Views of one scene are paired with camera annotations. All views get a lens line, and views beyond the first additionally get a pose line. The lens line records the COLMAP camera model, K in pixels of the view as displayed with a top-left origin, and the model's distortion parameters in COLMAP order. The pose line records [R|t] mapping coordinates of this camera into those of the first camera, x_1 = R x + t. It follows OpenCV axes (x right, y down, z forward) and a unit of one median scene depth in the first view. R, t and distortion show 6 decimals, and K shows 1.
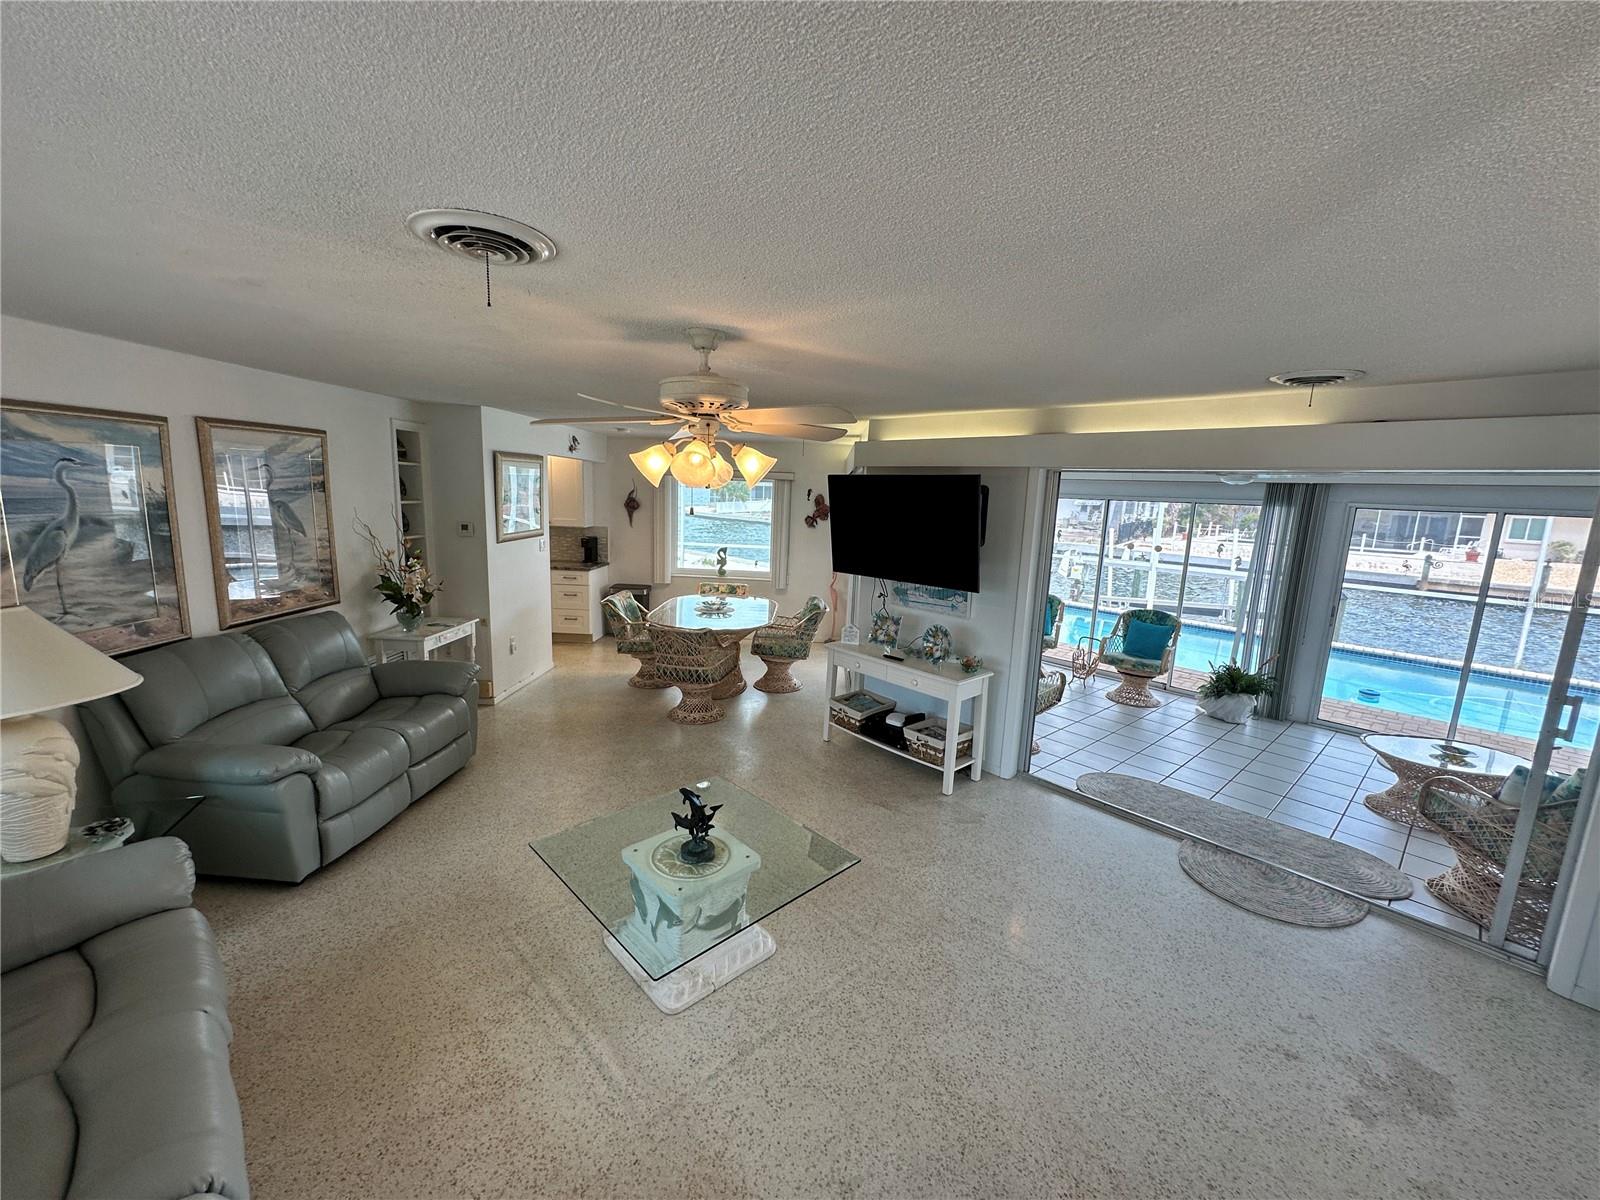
lens RADIAL K [[641.5, 0, 798.7], [0, 641.5, 605.1], [0, 0, 1]] dist [-0.002908, 0.000982]
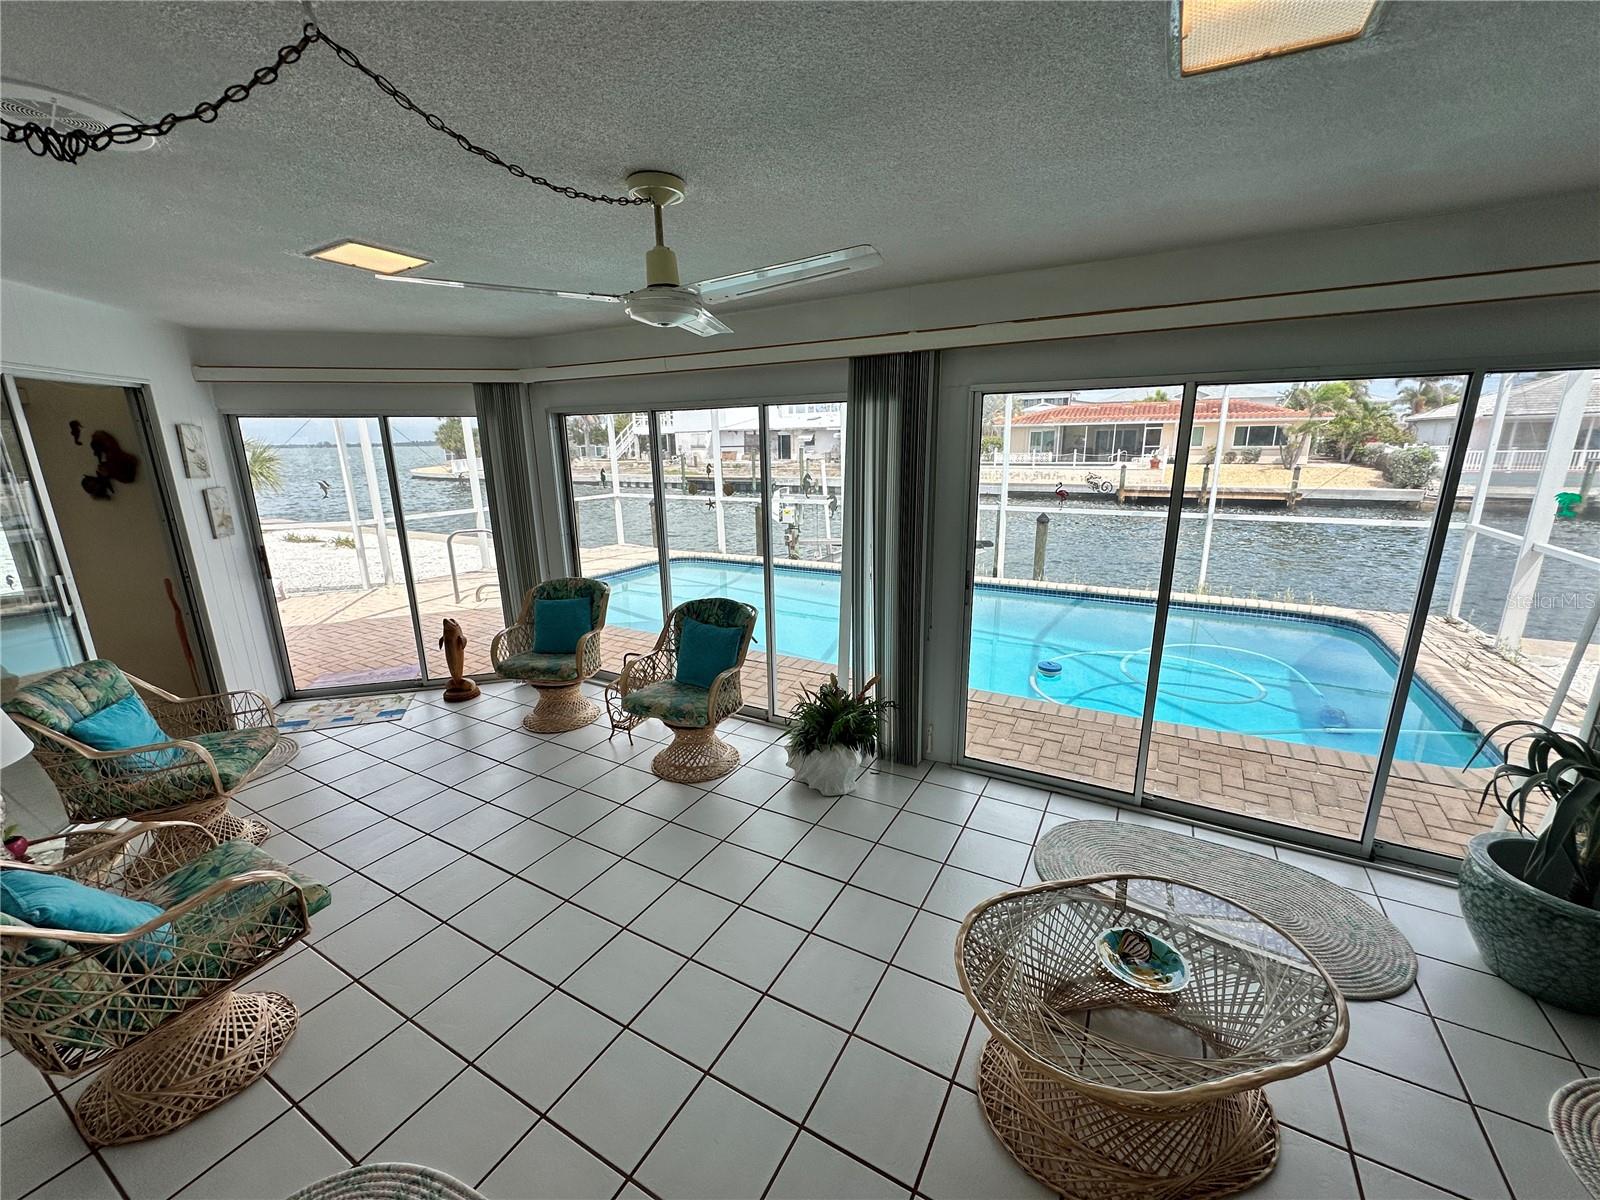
lens RADIAL K [[641.5, 0, 797.6], [0, 641.5, 602.2], [0, 0, 1]] dist [-0.002908, 0.000982]
pose [[0.949410, -0.130082, 0.285832, 0.404419], [0.107285, 0.989766, 0.094089, -0.032639], [-0.295146, -0.058663, 0.953650, 0.382046]]
